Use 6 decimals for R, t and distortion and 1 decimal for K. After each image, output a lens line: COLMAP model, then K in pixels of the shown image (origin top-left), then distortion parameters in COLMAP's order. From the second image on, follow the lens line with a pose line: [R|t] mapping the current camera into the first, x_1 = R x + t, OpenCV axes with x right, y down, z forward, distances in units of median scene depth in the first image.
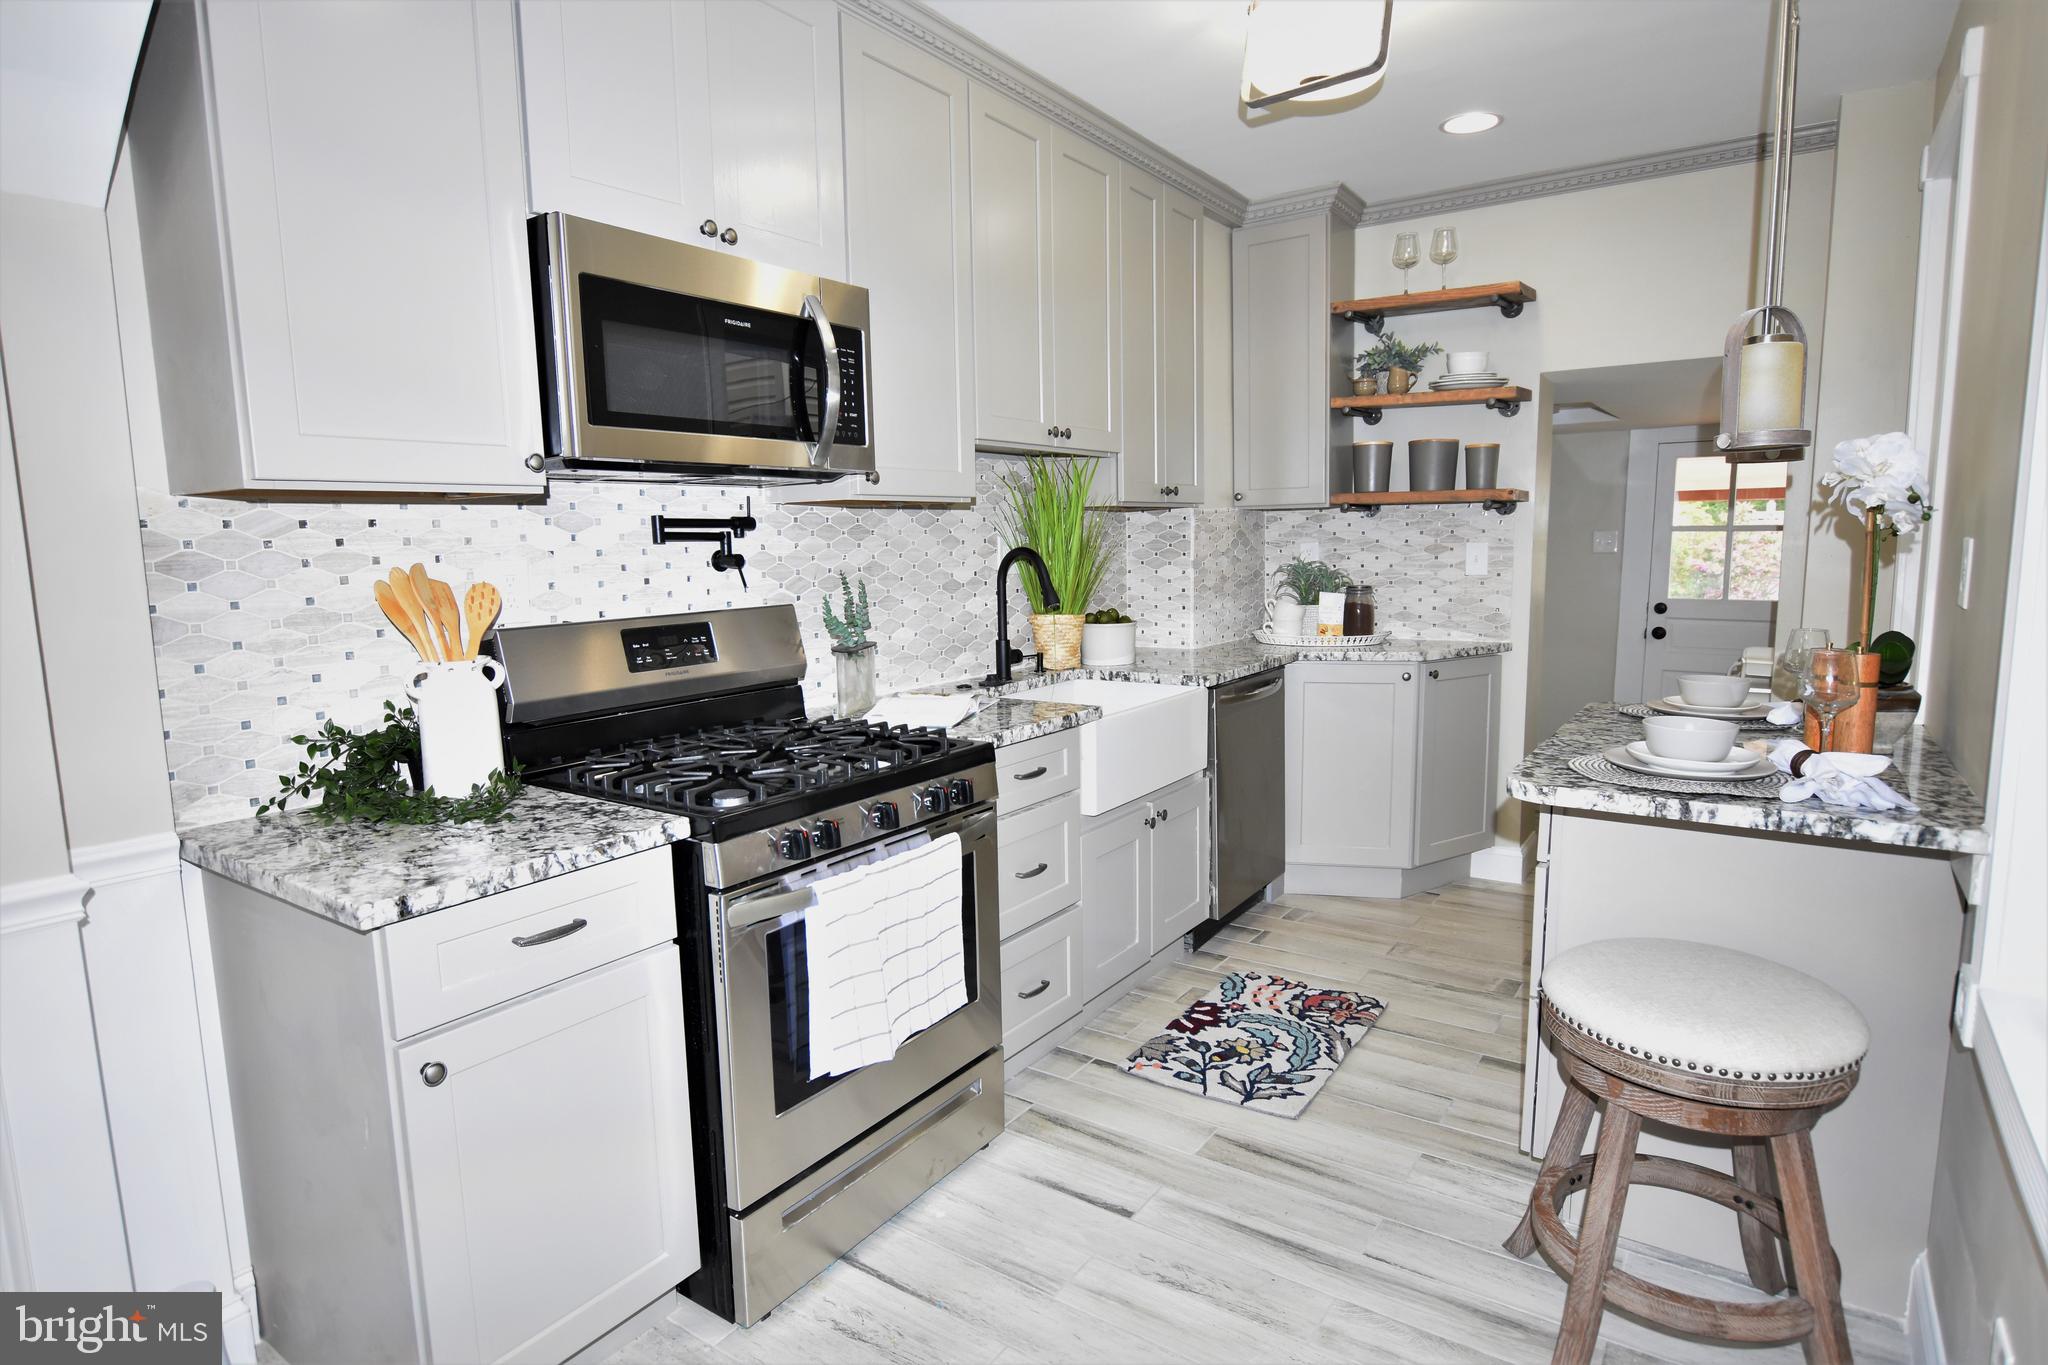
lens RADIAL K [[1099.9, 0, 1029.9], [0, 1099.9, 678.7], [0, 0, 1]] dist [-0.021074, 0.004750]
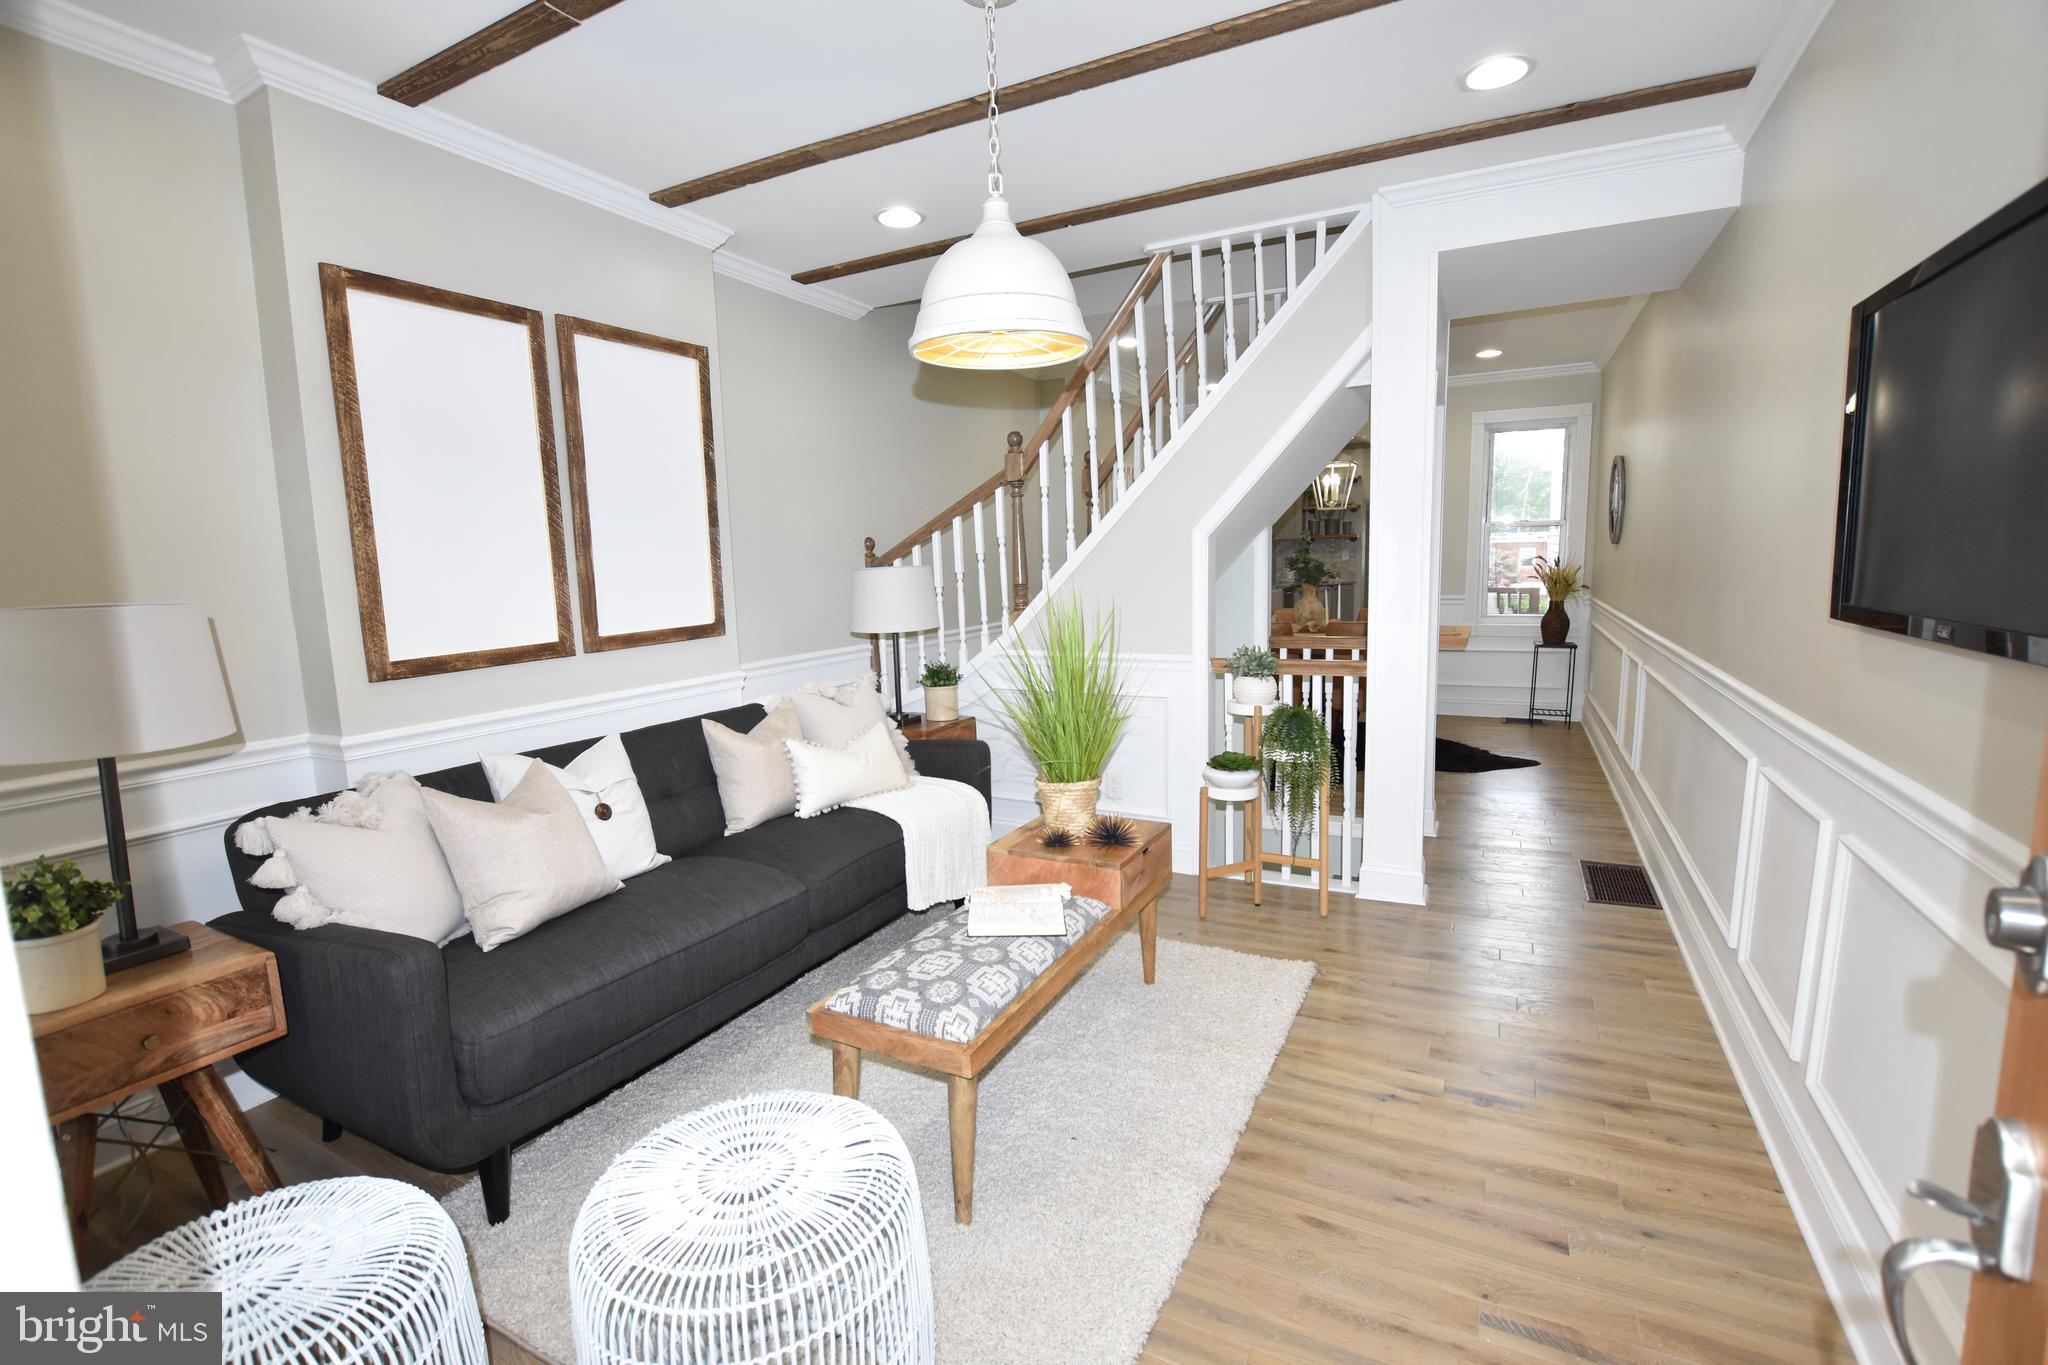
lens RADIAL K [[902.6, 0, 1027.2], [0, 902.6, 685.1], [0, 0, 1]] dist [-0.028610, 0.003430]
pose [[0.993960, -0.035049, 0.103996, -1.292984], [0.033973, 0.999350, 0.012094, 0.332345], [-0.104352, -0.008488, 0.994504, -2.450331]]
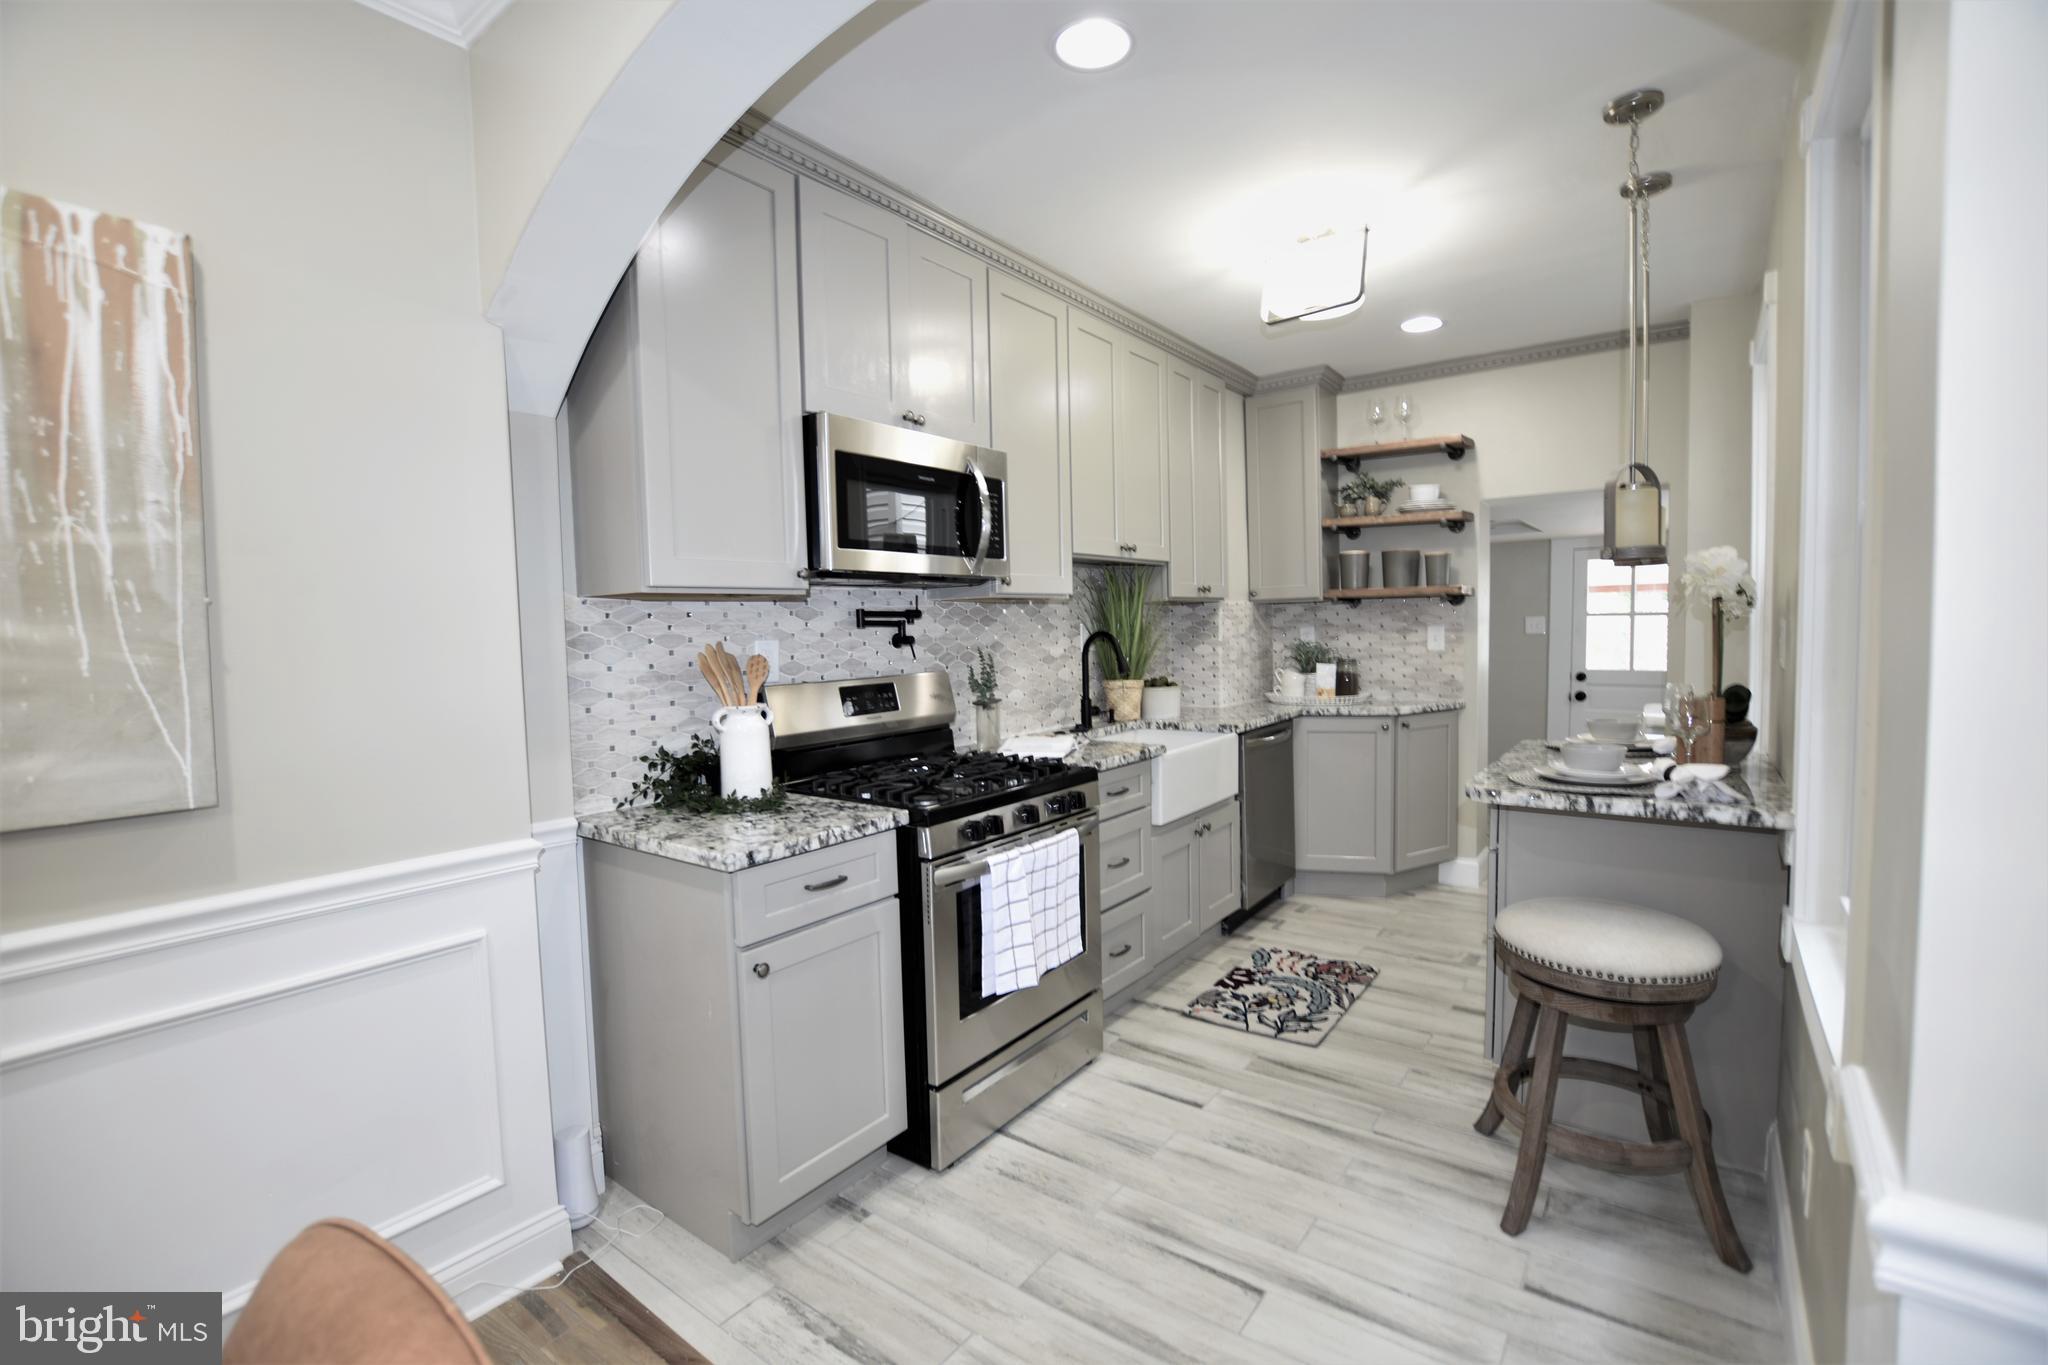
lens RADIAL K [[902.6, 0, 1029.8], [0, 902.6, 679.5], [0, 0, 1]] dist [-0.028610, 0.003430]
pose [[0.999358, -0.003314, -0.035676, -0.070325], [0.000835, 0.997597, -0.069281, 0.023790], [0.035820, 0.069206, 0.996959, -0.151680]]
